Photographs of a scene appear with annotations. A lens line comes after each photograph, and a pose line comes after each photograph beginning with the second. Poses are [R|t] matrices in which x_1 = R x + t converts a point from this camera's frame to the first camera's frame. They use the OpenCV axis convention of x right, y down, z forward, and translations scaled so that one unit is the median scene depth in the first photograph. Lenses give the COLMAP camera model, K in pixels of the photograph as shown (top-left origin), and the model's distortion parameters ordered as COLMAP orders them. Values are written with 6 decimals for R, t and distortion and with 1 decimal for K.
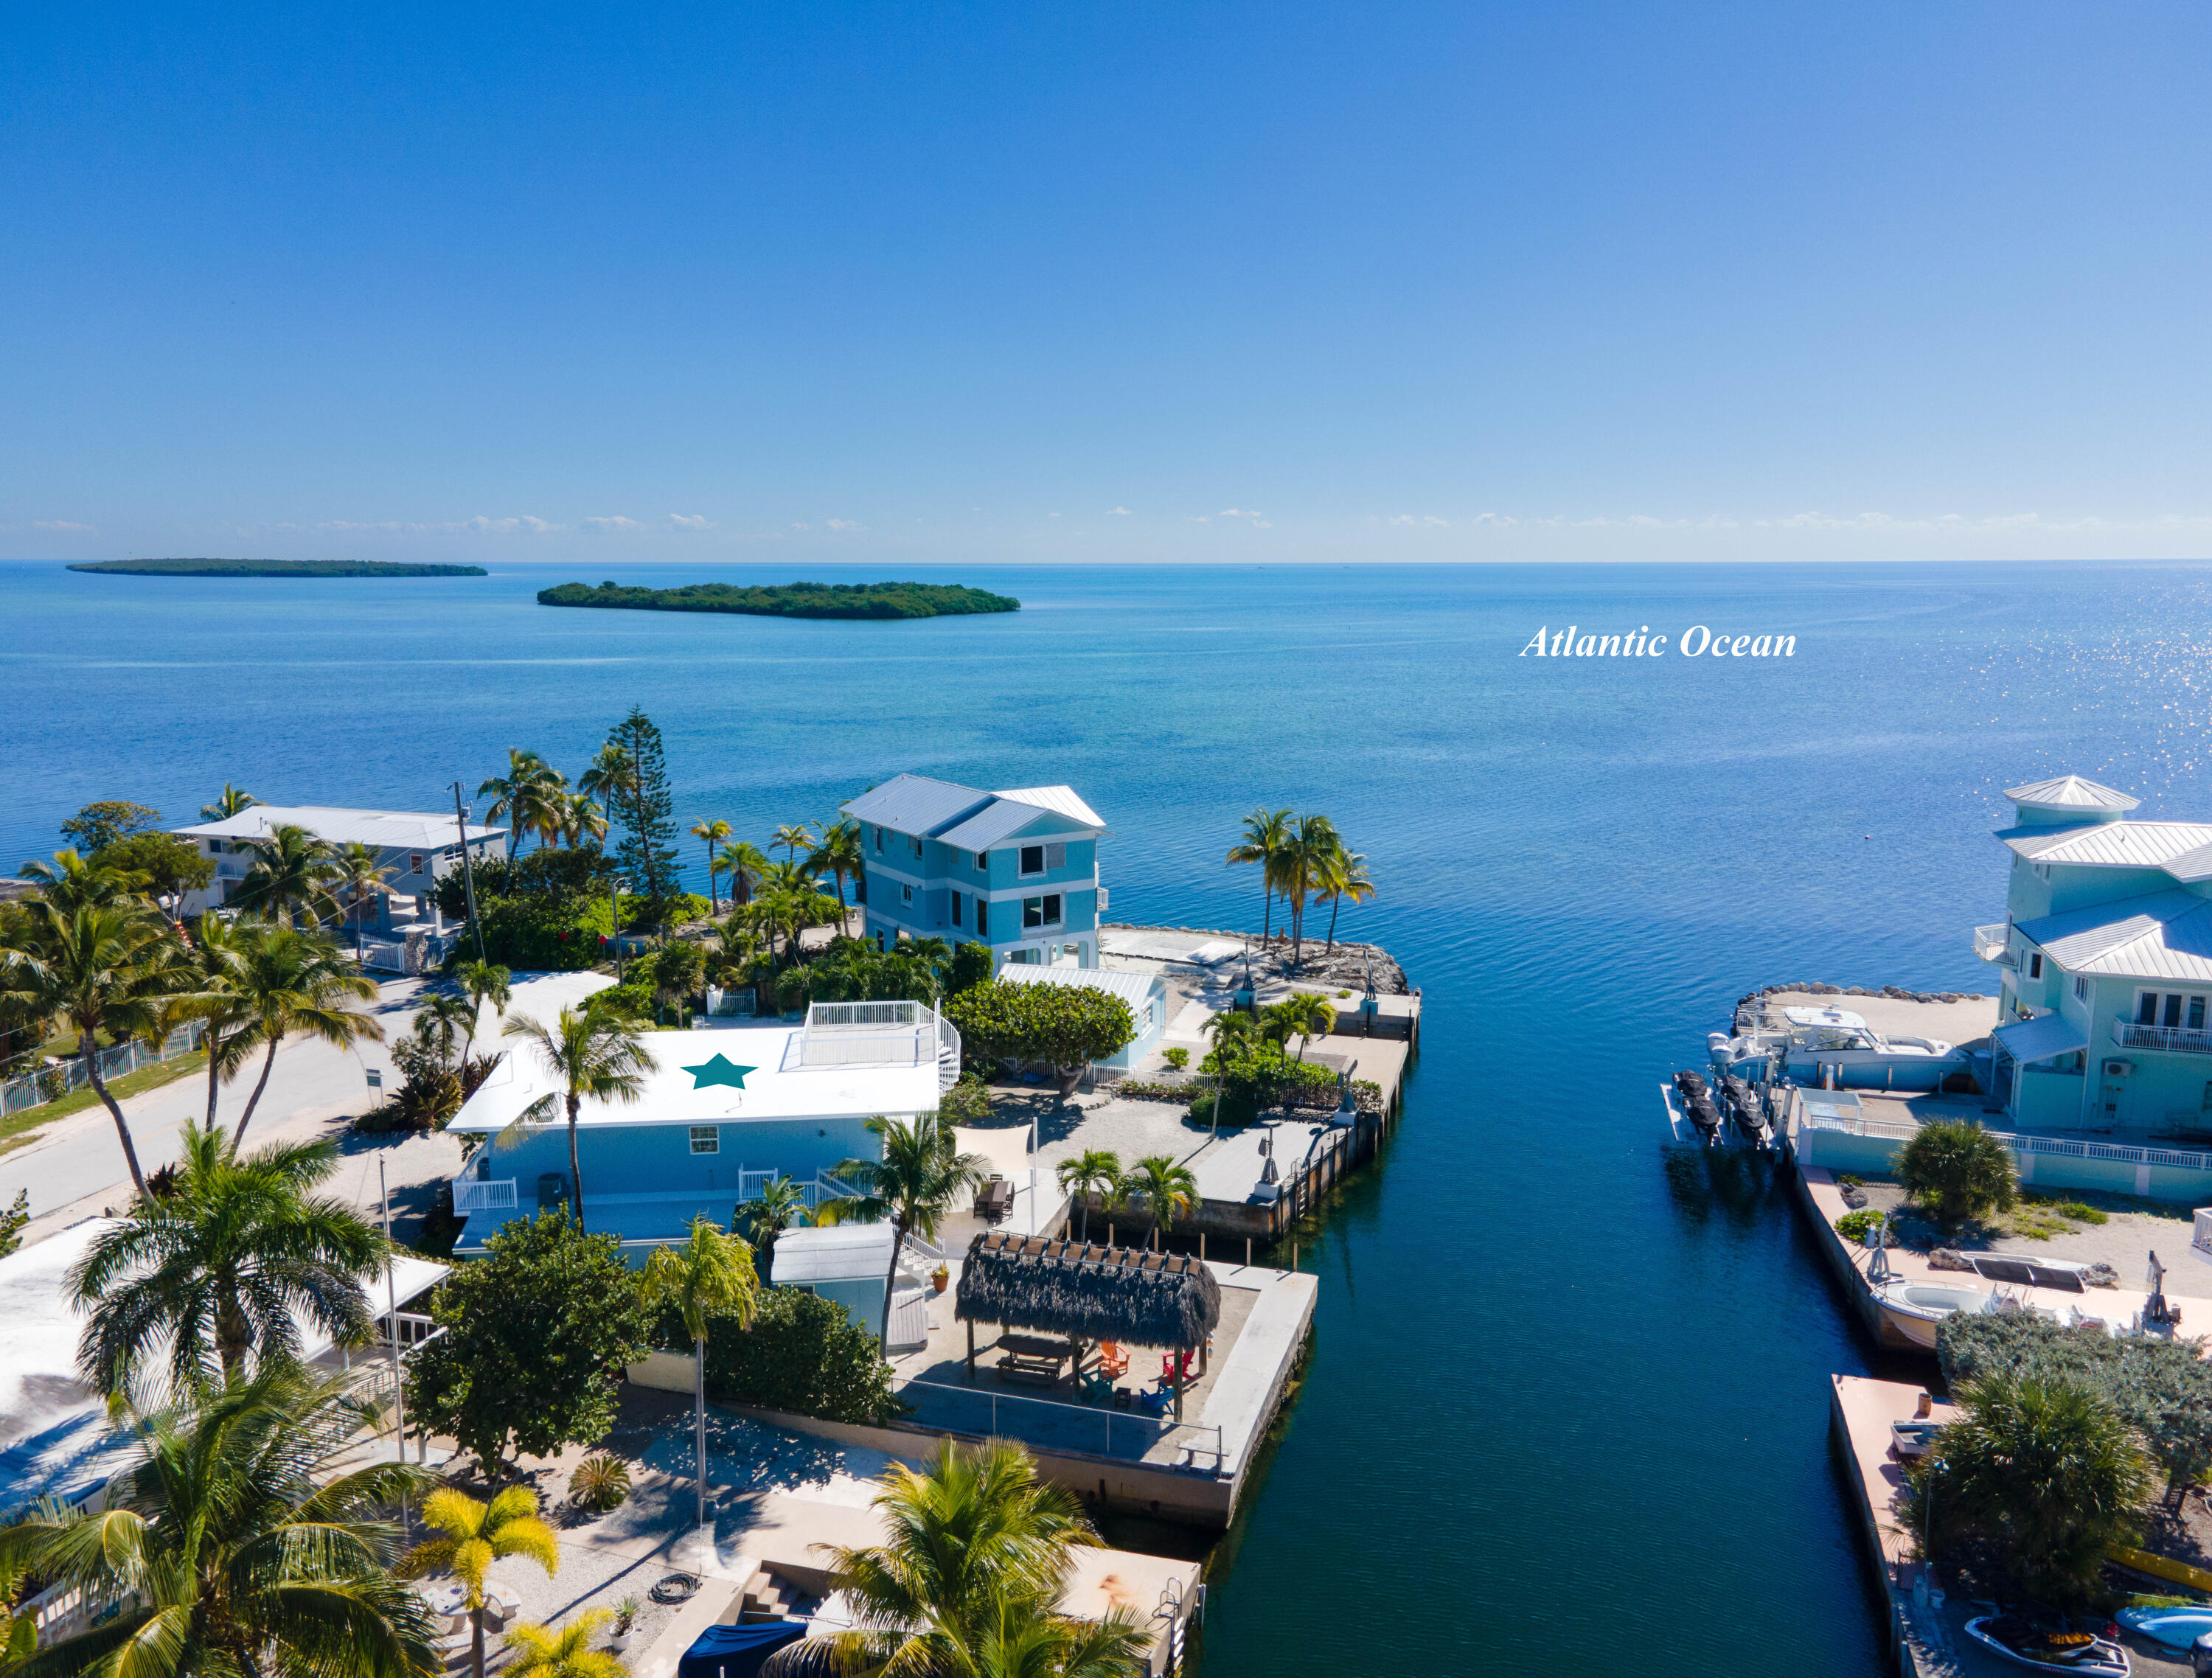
lens RADIAL K [[1598.1, 0, 1106.0], [0, 1598.1, 839.5], [0, 0, 1]] dist [0.001144, 0.000700]
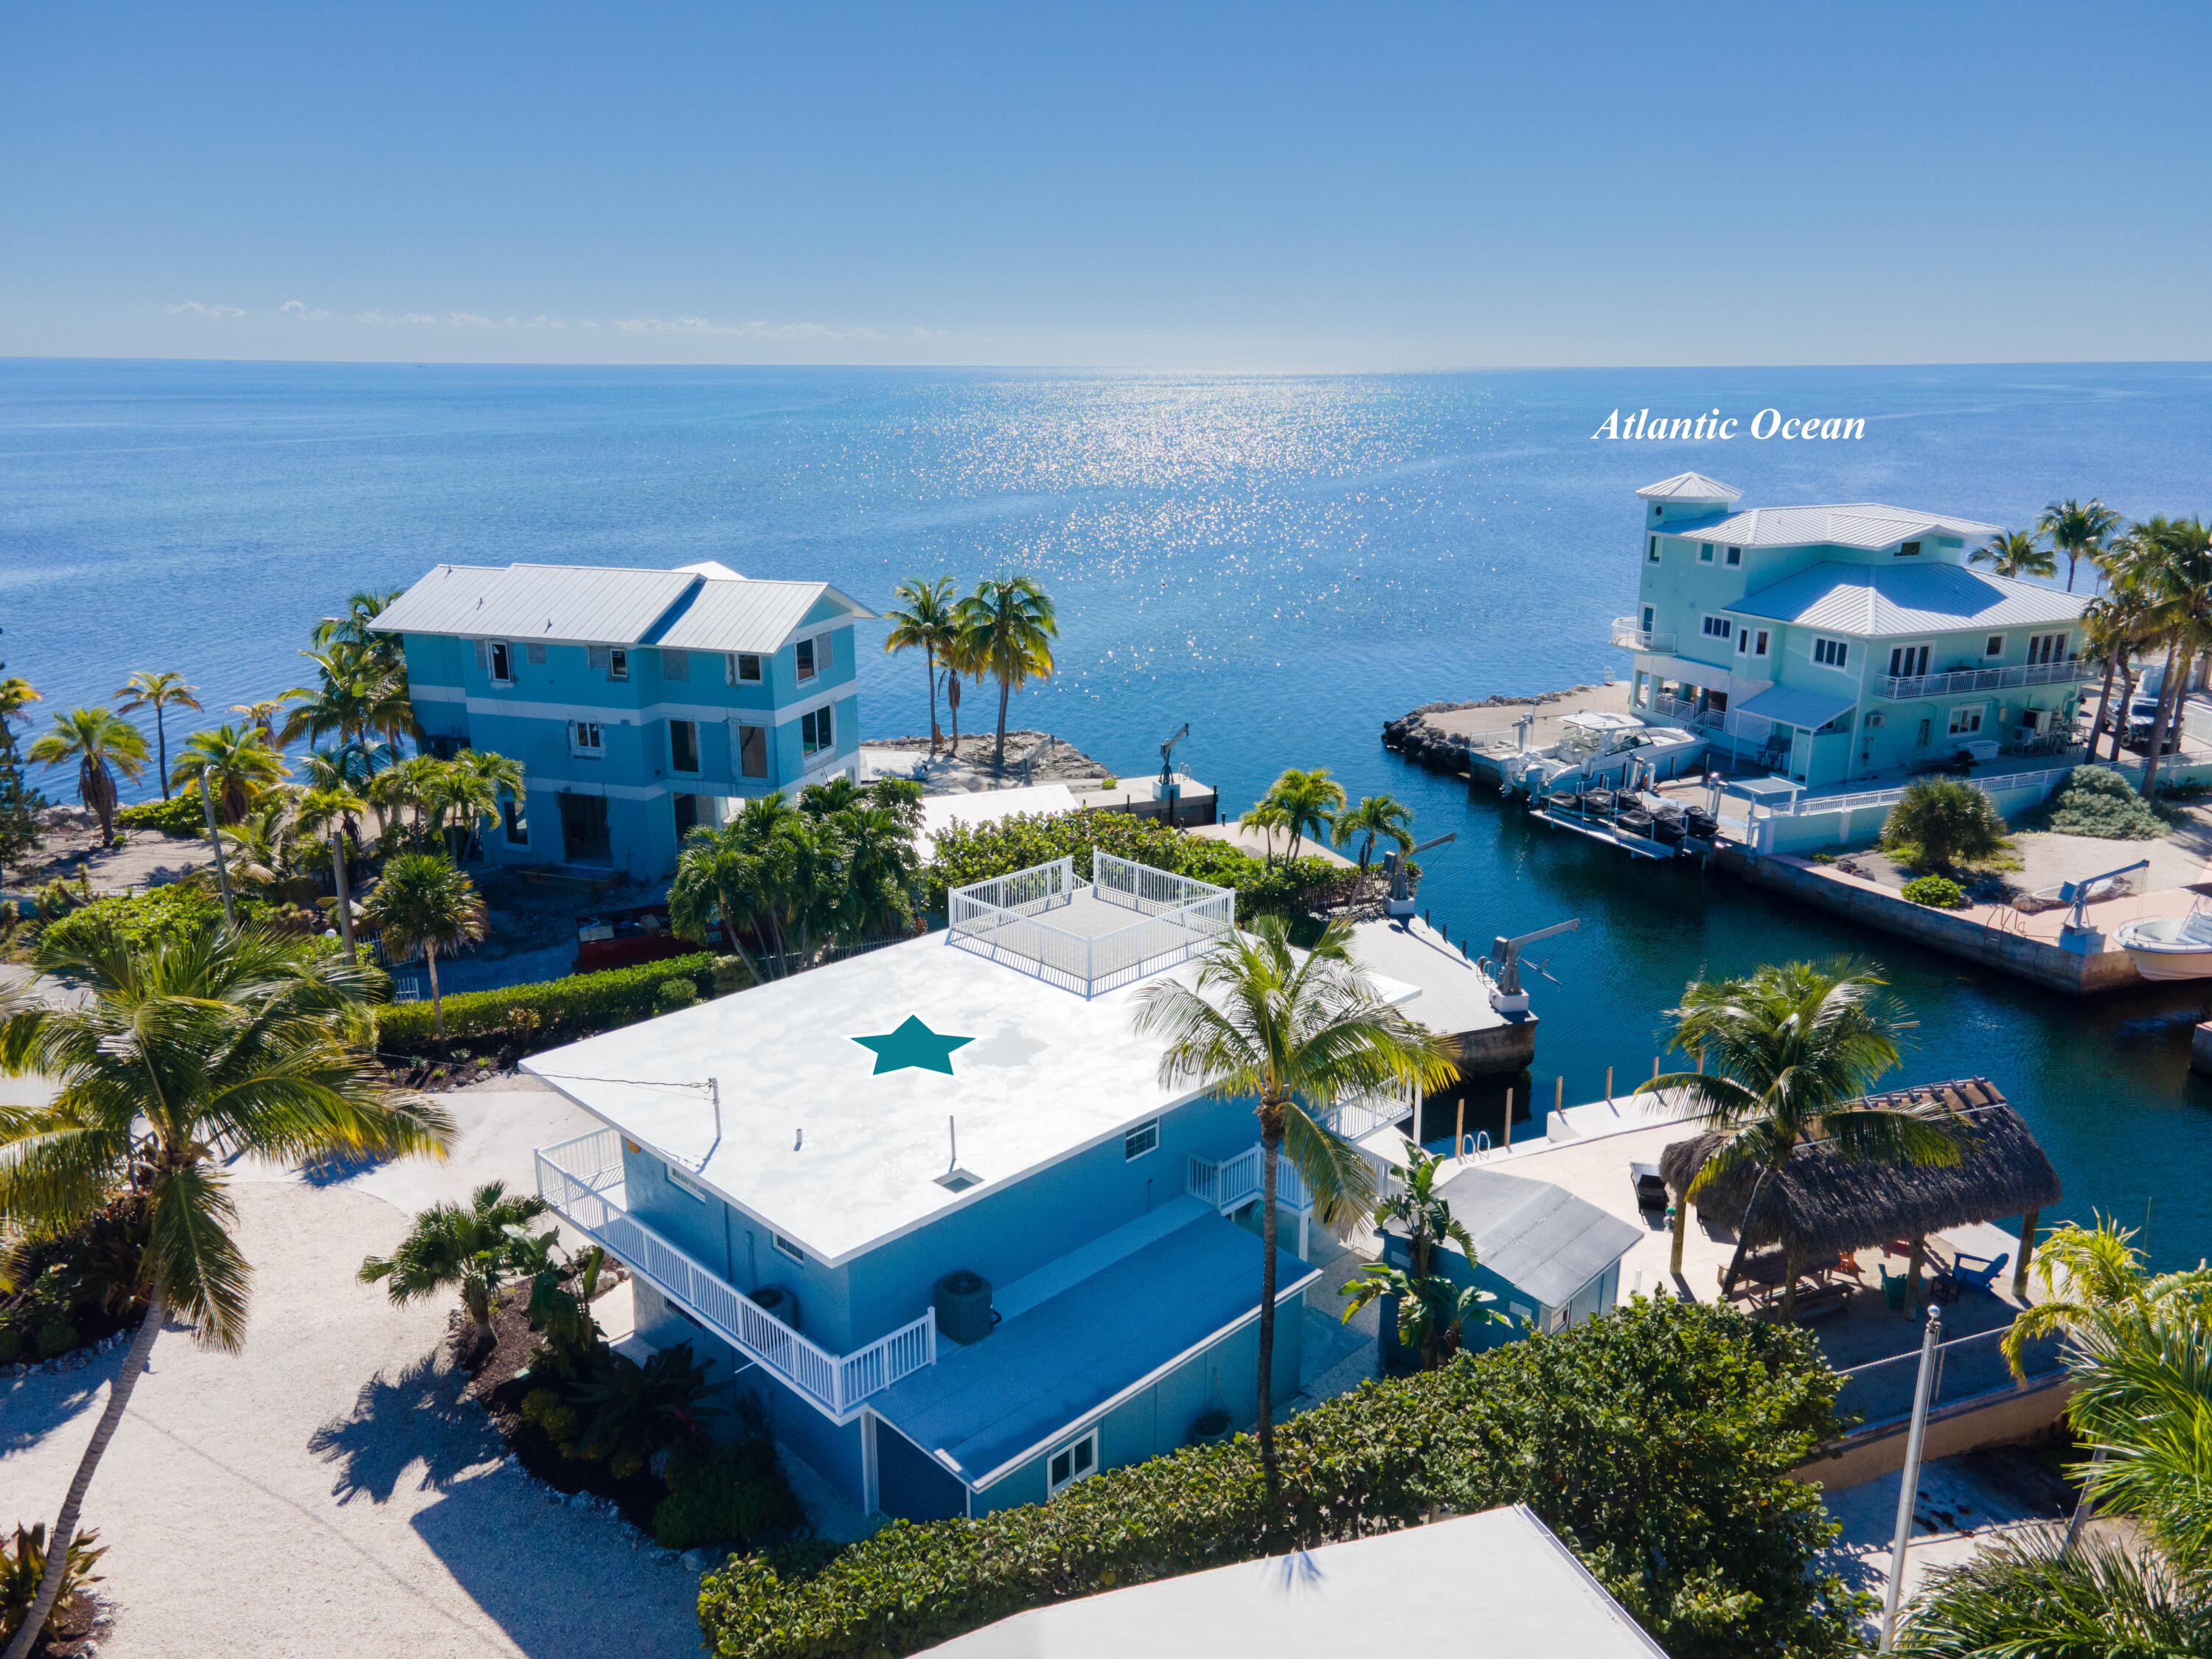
lens RADIAL K [[1568.7, 0, 1106.3], [0, 1568.7, 829.3], [0, 0, 1]] dist [0.080932, 0.000569]
pose [[0.774699, -0.175530, 0.607478, -0.381441], [0.107139, 0.983246, 0.147476, -0.001719], [-0.623187, -0.049165, 0.780526, 0.381825]]
